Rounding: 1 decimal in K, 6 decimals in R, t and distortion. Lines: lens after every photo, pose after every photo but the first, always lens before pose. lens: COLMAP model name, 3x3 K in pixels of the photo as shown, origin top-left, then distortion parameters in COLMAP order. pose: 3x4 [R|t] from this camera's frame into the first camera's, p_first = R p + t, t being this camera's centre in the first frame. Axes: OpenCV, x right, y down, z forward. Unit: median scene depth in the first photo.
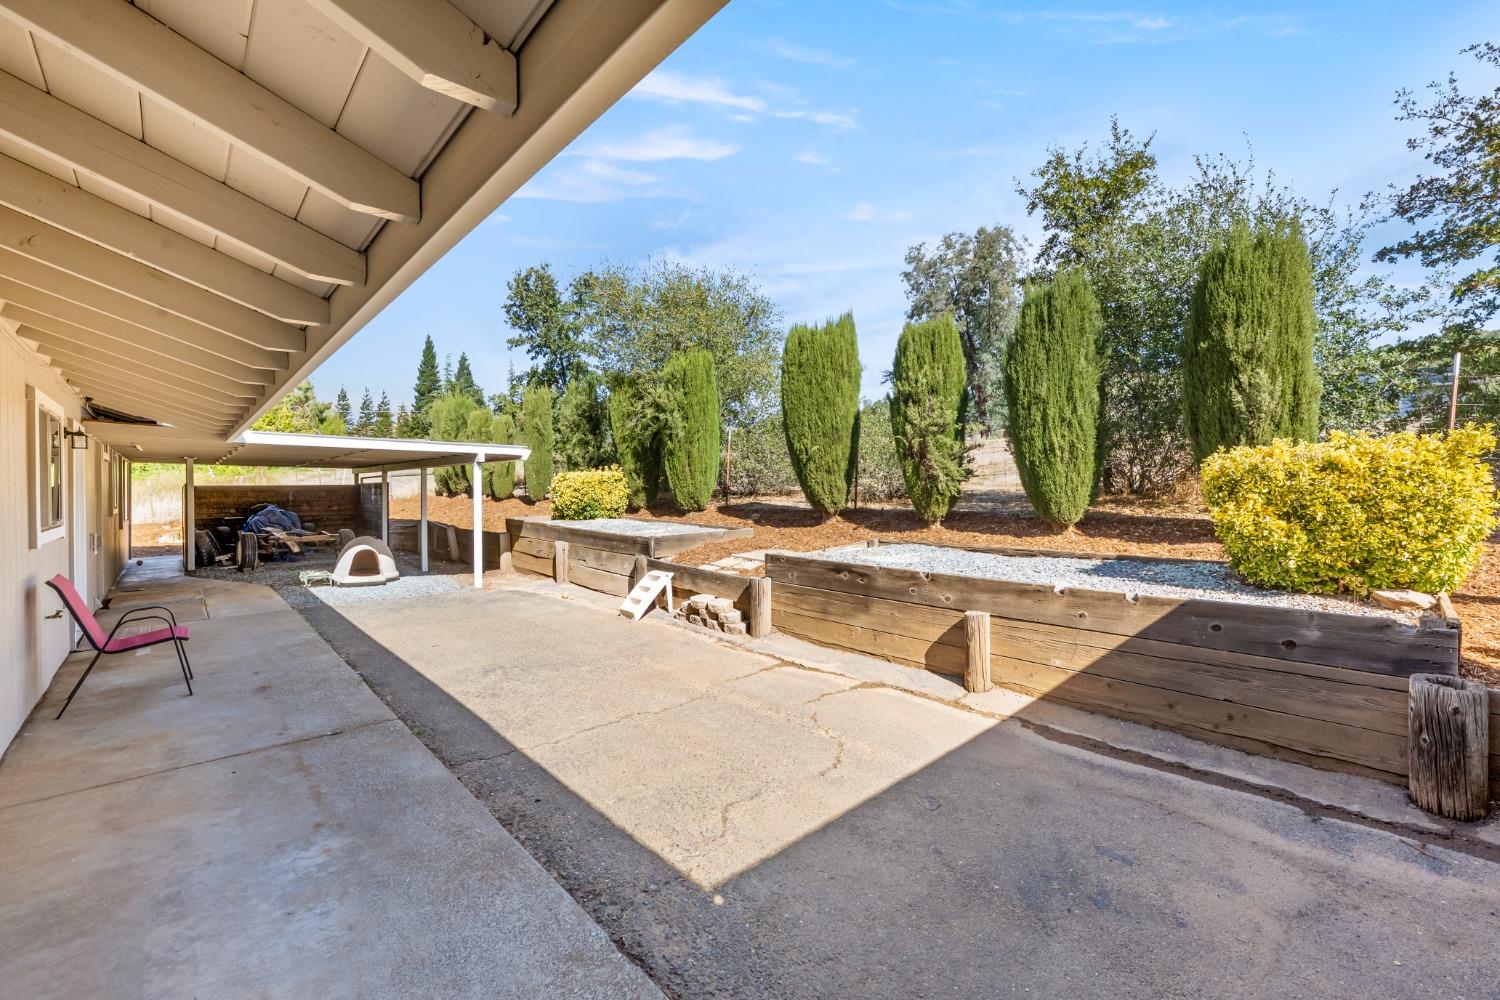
lens RADIAL K [[599.1, 0, 751.0], [0, 599.1, 492.2], [0, 0, 1]] dist [-0.002173, -0.000349]
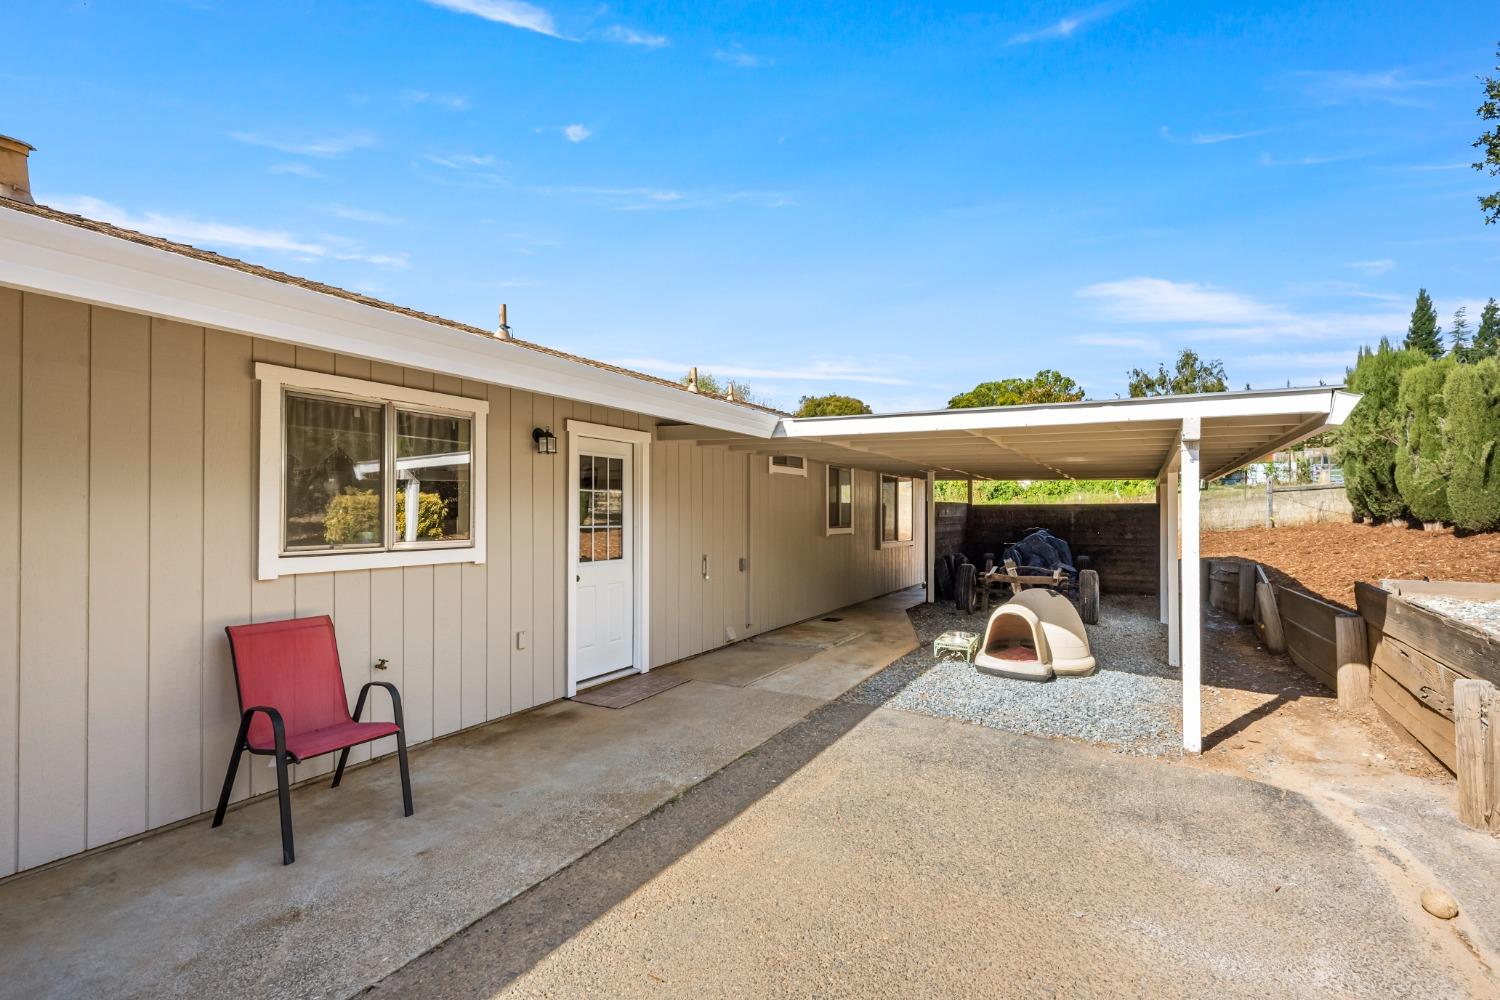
lens RADIAL K [[666.8, 0, 749.9], [0, 666.8, 504.2], [0, 0, 1]] dist [0.001971, 0.000128]
pose [[0.269862, -0.003664, -0.962892, -0.042775], [-0.012369, 0.999897, -0.007271, -0.000038], [0.962819, 0.013872, 0.269789, 0.258479]]
